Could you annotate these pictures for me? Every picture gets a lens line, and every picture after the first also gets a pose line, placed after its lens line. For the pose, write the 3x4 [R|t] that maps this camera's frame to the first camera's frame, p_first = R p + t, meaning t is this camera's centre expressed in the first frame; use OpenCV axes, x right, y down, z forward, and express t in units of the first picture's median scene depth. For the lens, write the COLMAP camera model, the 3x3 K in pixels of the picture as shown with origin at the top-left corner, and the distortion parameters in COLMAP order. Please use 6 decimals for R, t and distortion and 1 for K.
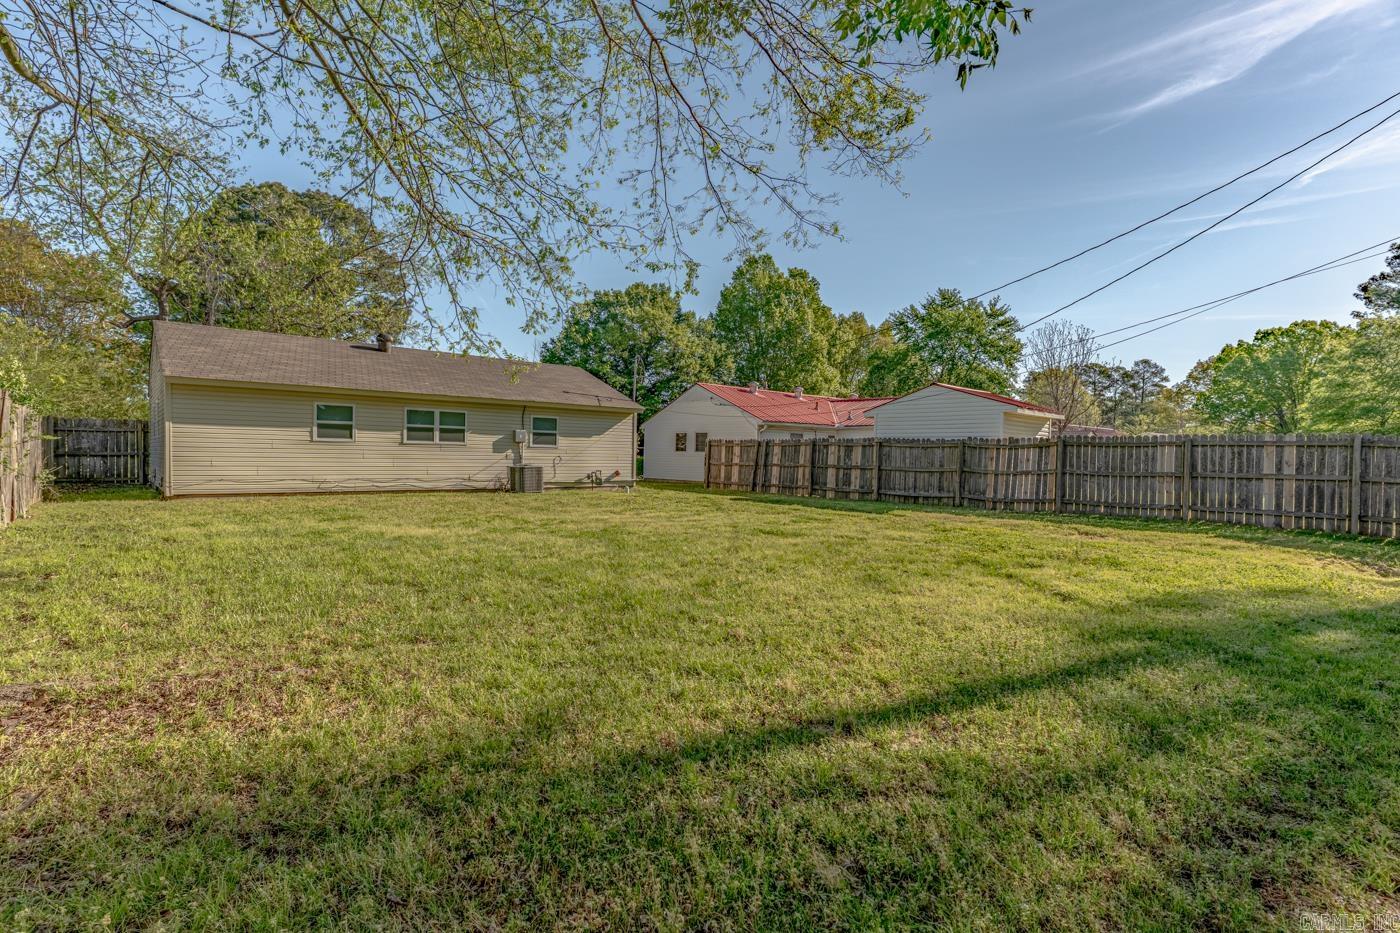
lens RADIAL K [[671.9, 0, 703.0], [0, 671.9, 479.2], [0, 0, 1]] dist [-0.000507, 0.000519]
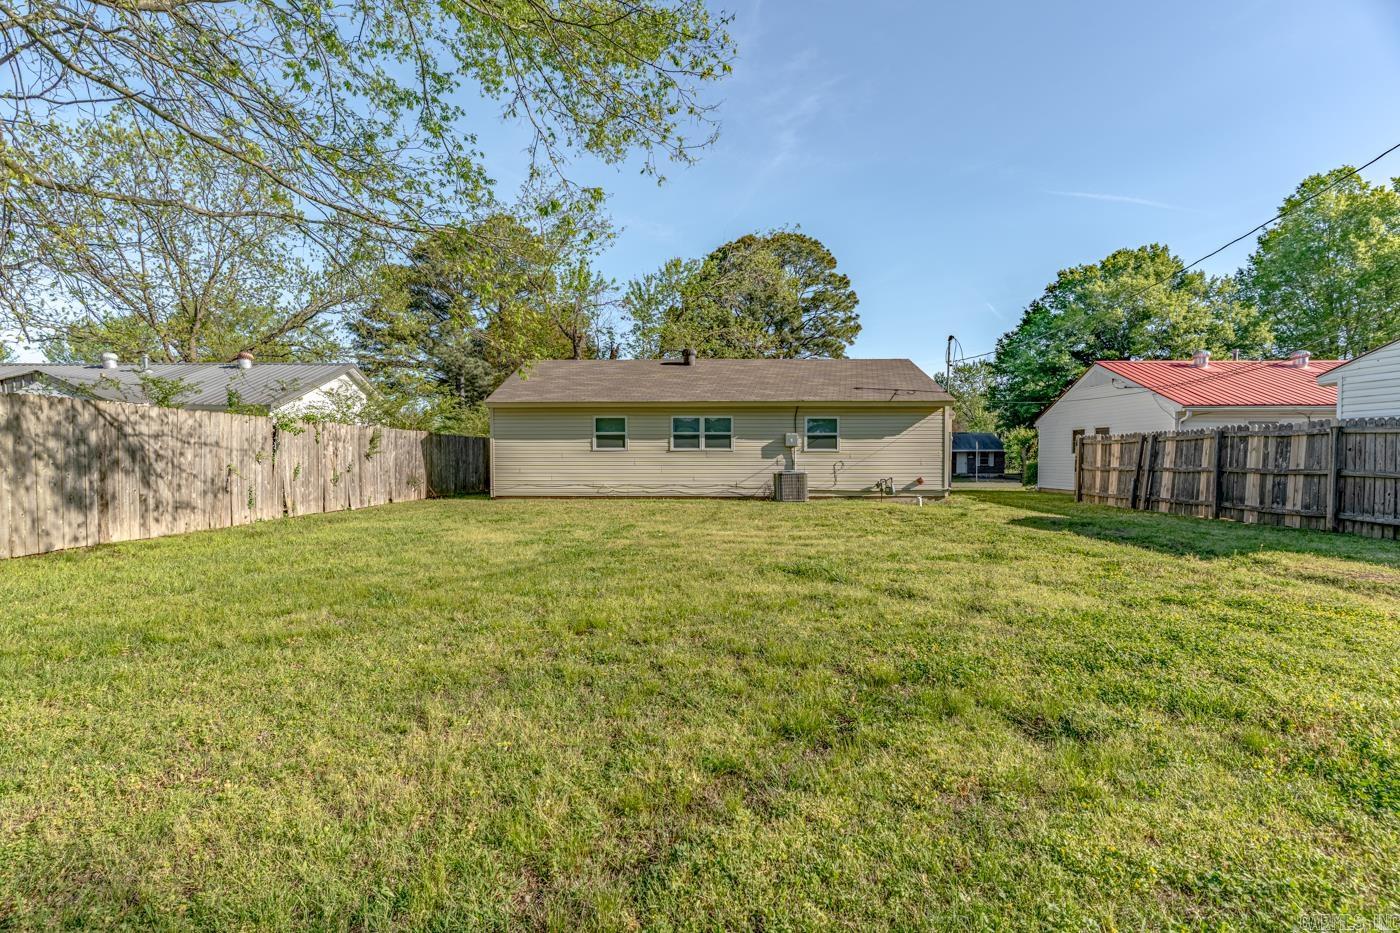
lens RADIAL K [[671.9, 0, 699.2], [0, 671.9, 465.0], [0, 0, 1]] dist [-0.000507, 0.000519]
pose [[0.745763, -0.012435, -0.666096, 0.236936], [-0.011787, 0.999423, -0.031854, 0.000618], [0.666107, 0.031607, 0.745186, 0.229494]]
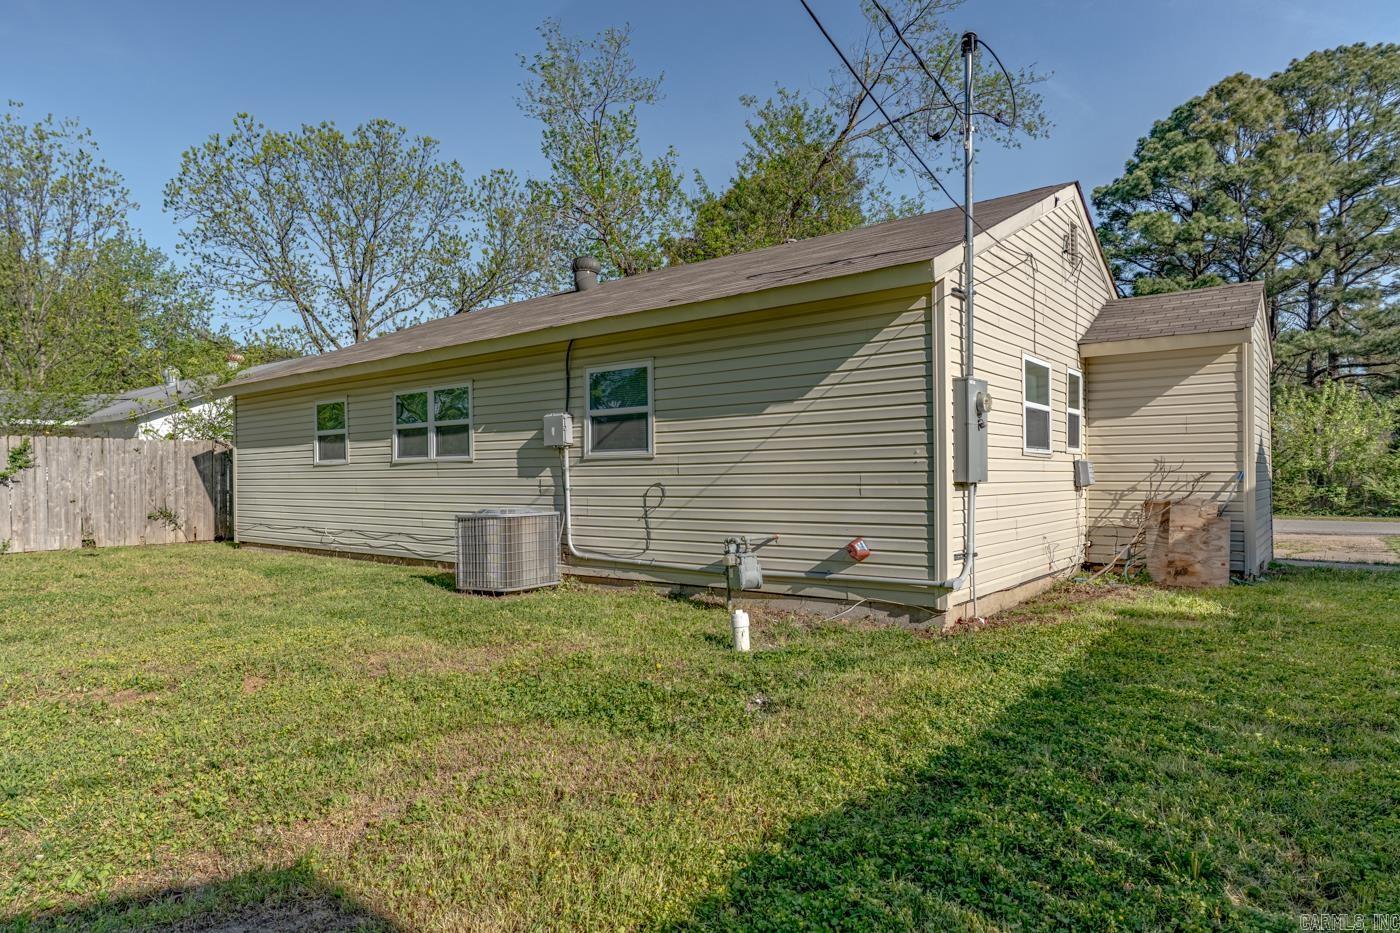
lens RADIAL K [[818.7, 0, 705.7], [0, 818.7, 472.4], [0, 0, 1]] dist [0.005064, -0.005961]
pose [[0.186357, -0.023965, -0.982190, 0.168649], [-0.025143, 0.999259, -0.029152, -0.029783], [0.982160, 0.030128, 0.185616, 0.971251]]
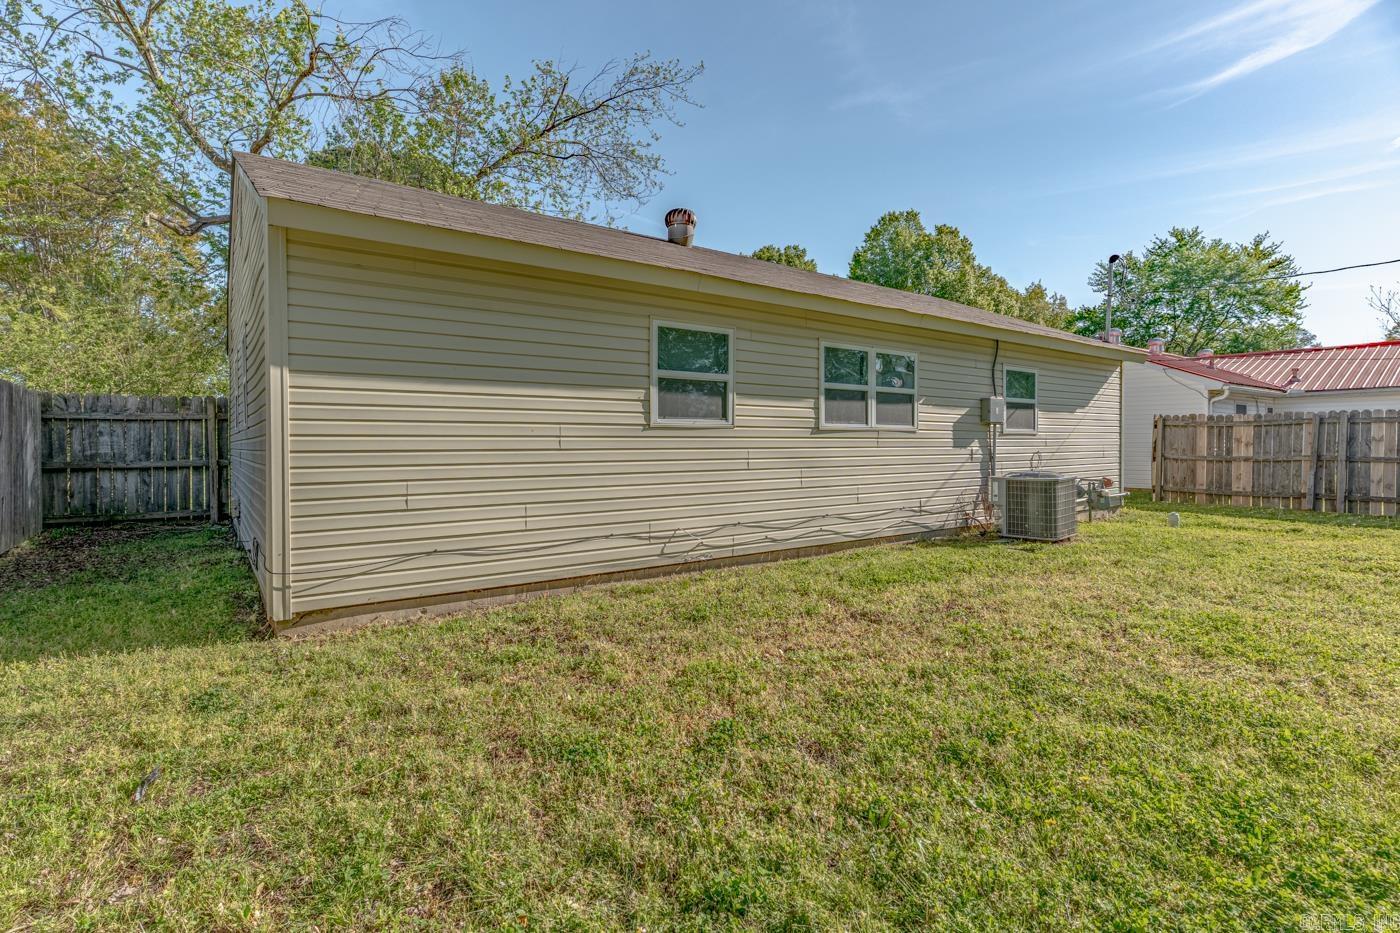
lens RADIAL K [[671.9, 0, 707.8], [0, 671.9, 455.4], [0, 0, 1]] dist [-0.000507, 0.000519]
pose [[0.996698, -0.018886, -0.078969, -0.419068], [0.017340, 0.999645, -0.020226, -0.026755], [0.079323, 0.018790, 0.996672, 0.517495]]
